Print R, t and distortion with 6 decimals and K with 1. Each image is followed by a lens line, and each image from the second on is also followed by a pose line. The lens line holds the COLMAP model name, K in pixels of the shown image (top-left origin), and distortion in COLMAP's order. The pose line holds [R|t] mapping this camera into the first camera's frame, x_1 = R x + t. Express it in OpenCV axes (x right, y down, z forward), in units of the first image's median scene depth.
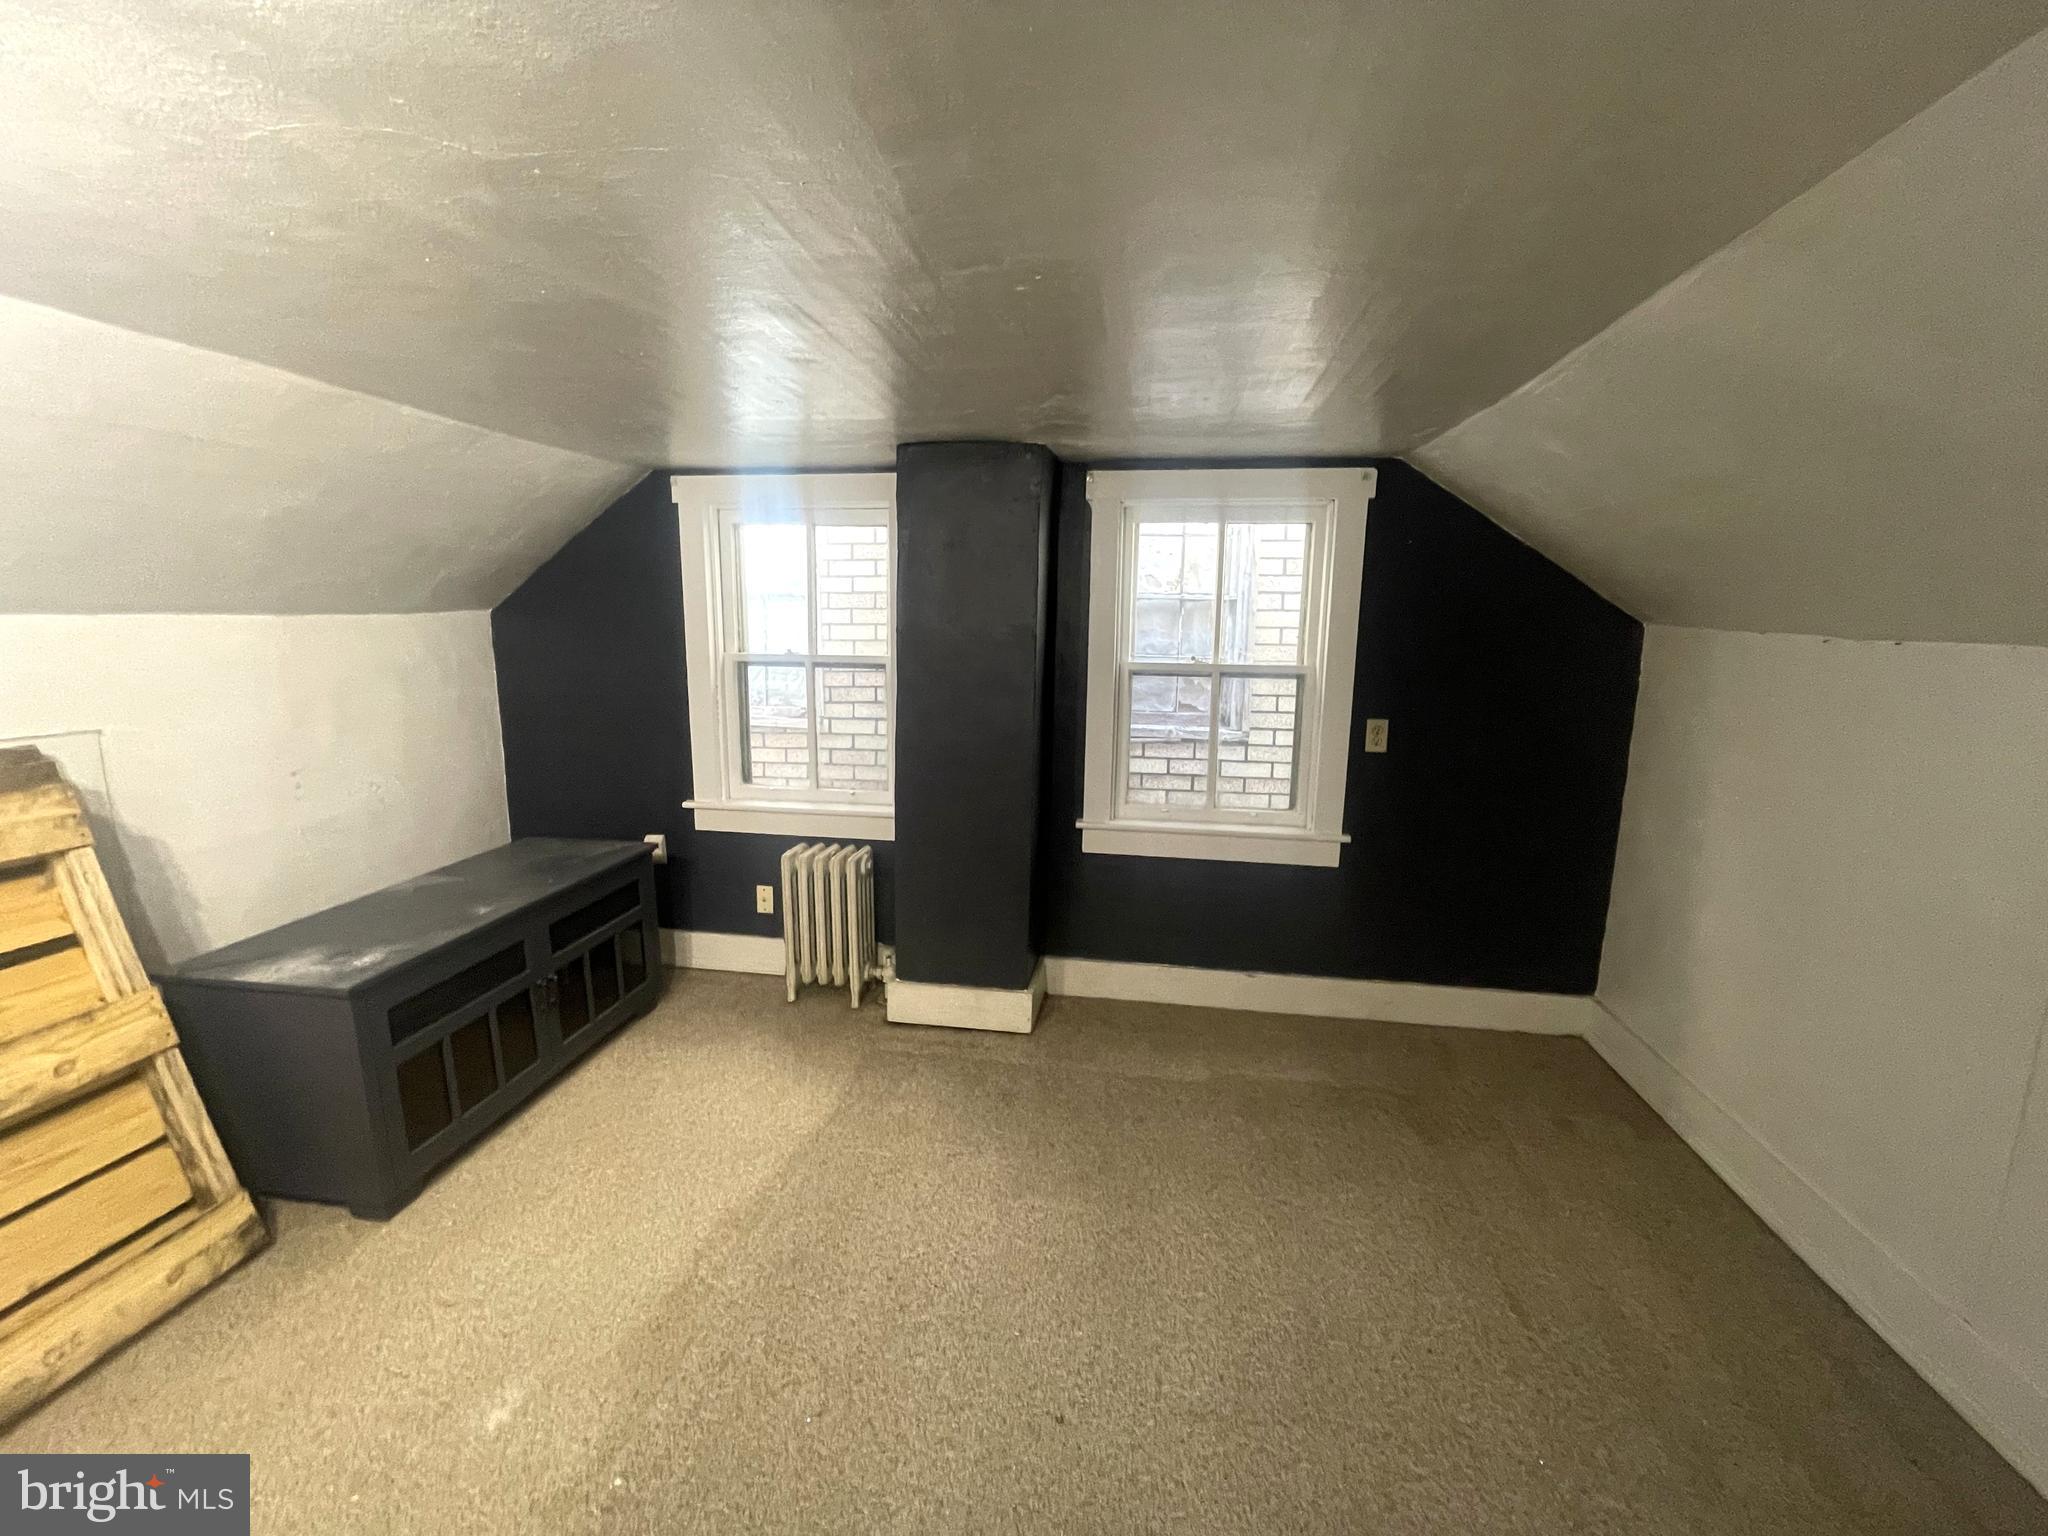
lens RADIAL K [[815.7, 0, 1024.0], [0, 815.7, 768.0], [0, 0, 1]] dist [-0.000344, -0.000020]
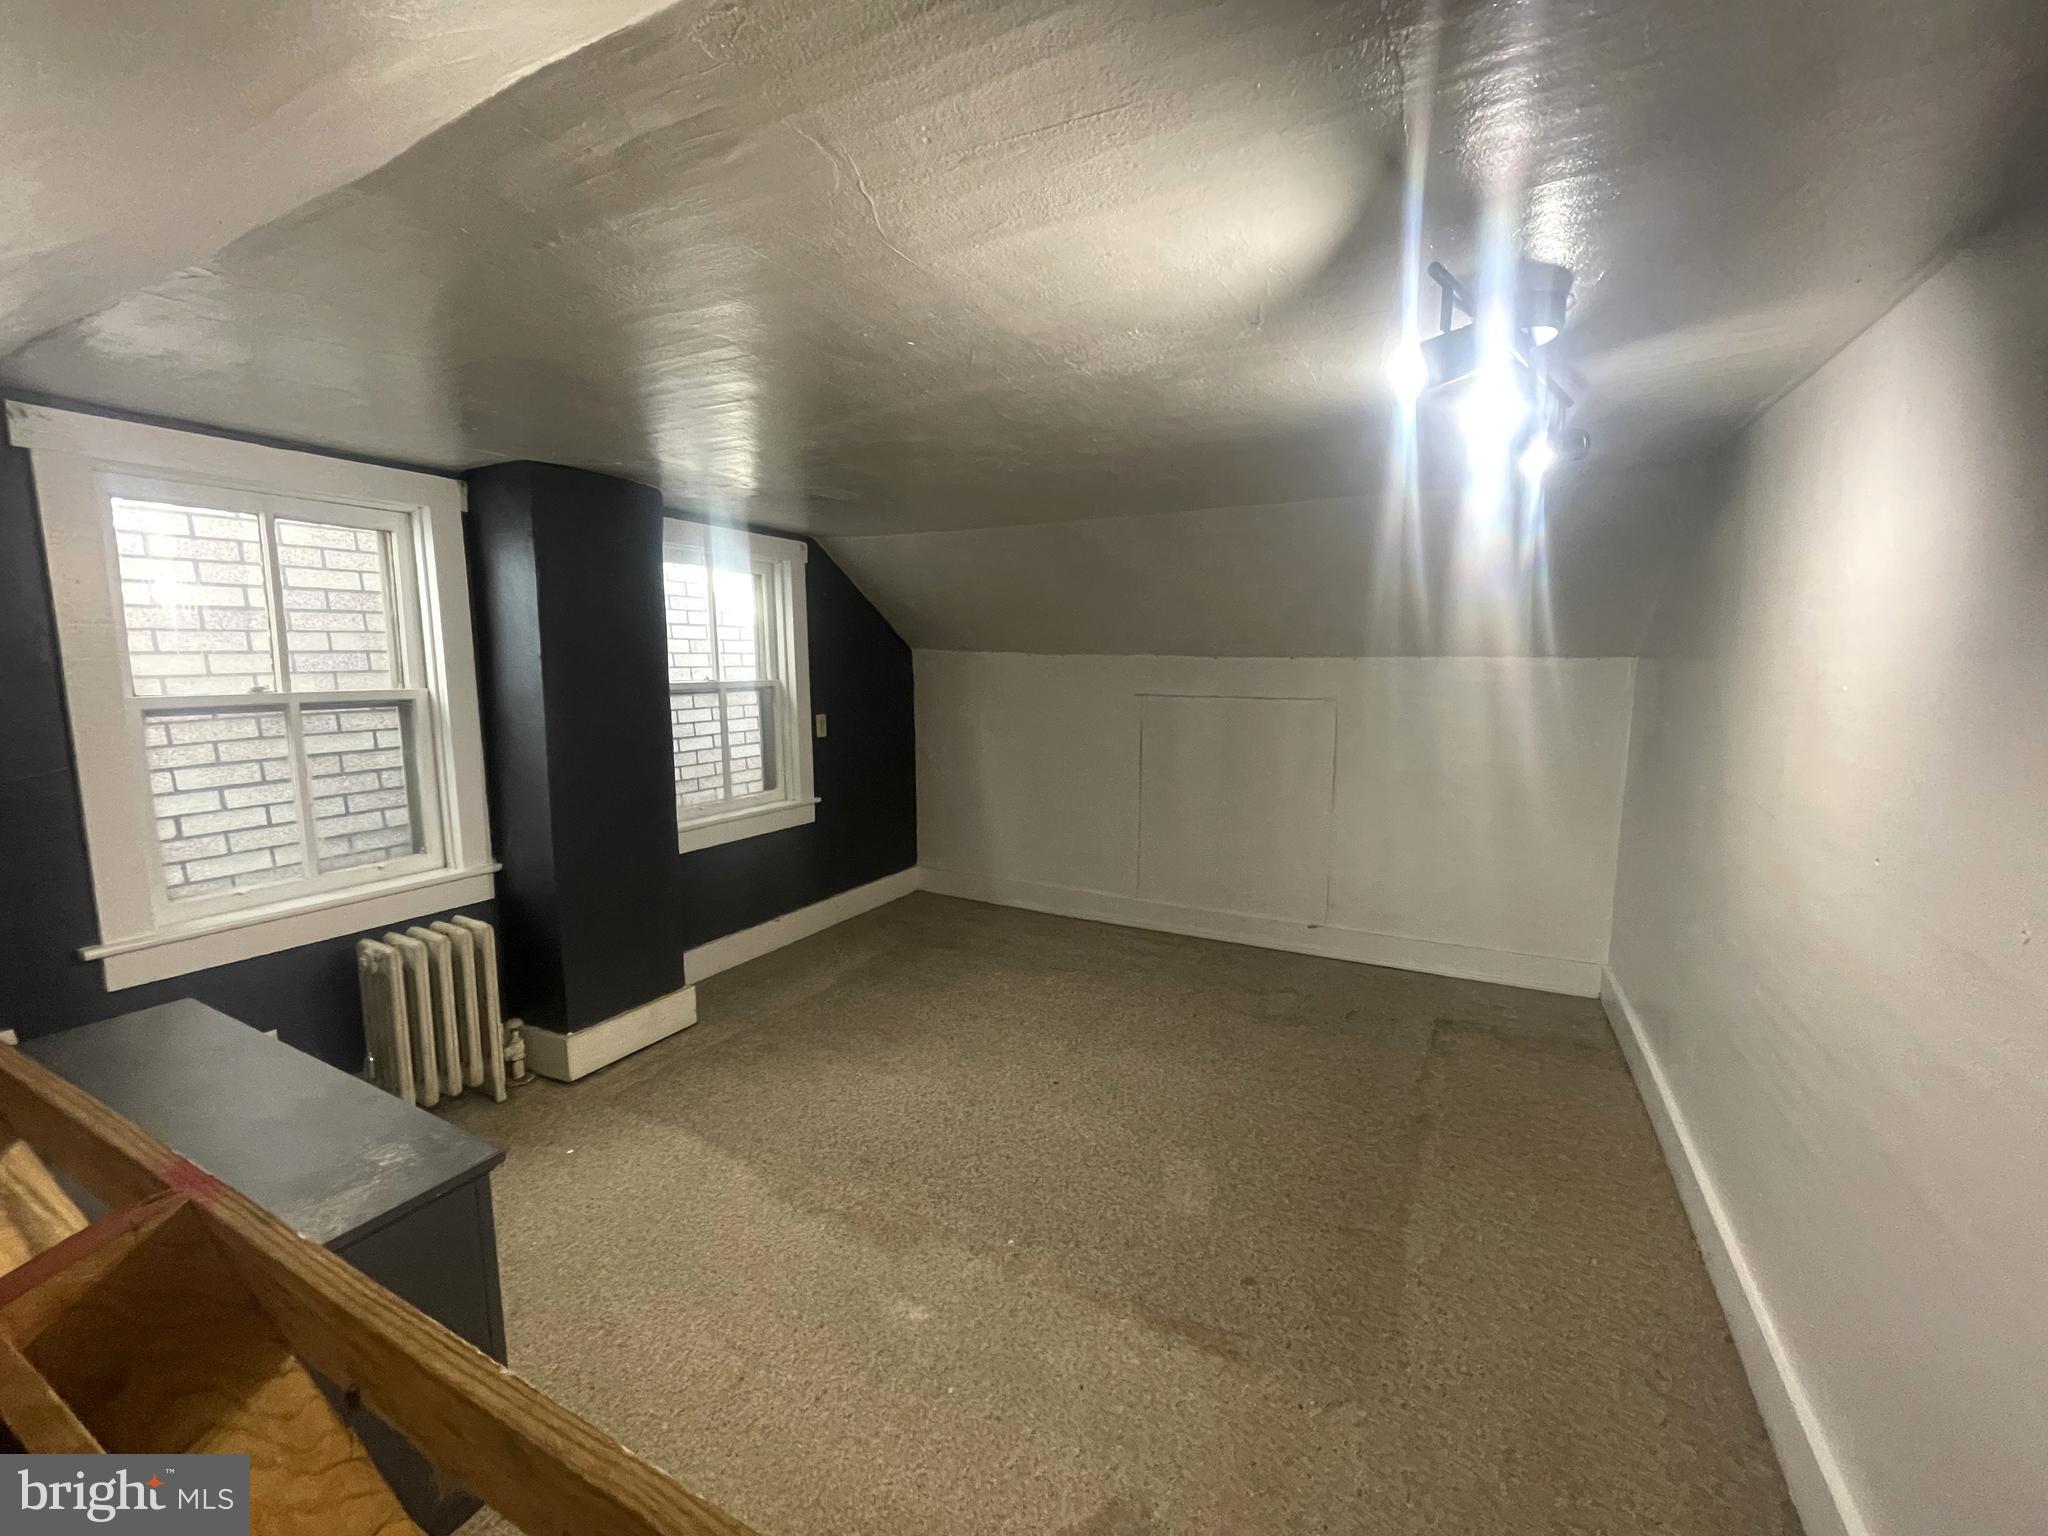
lens RADIAL K [[835.2, 0, 1019.9], [0, 835.2, 760.3], [0, 0, 1]] dist [-0.000888, 0.000018]
pose [[0.337796, -0.129509, 0.932267, -0.809533], [0.159378, 0.984055, 0.078955, -0.038359], [-0.927627, 0.121912, 0.353051, 0.152727]]
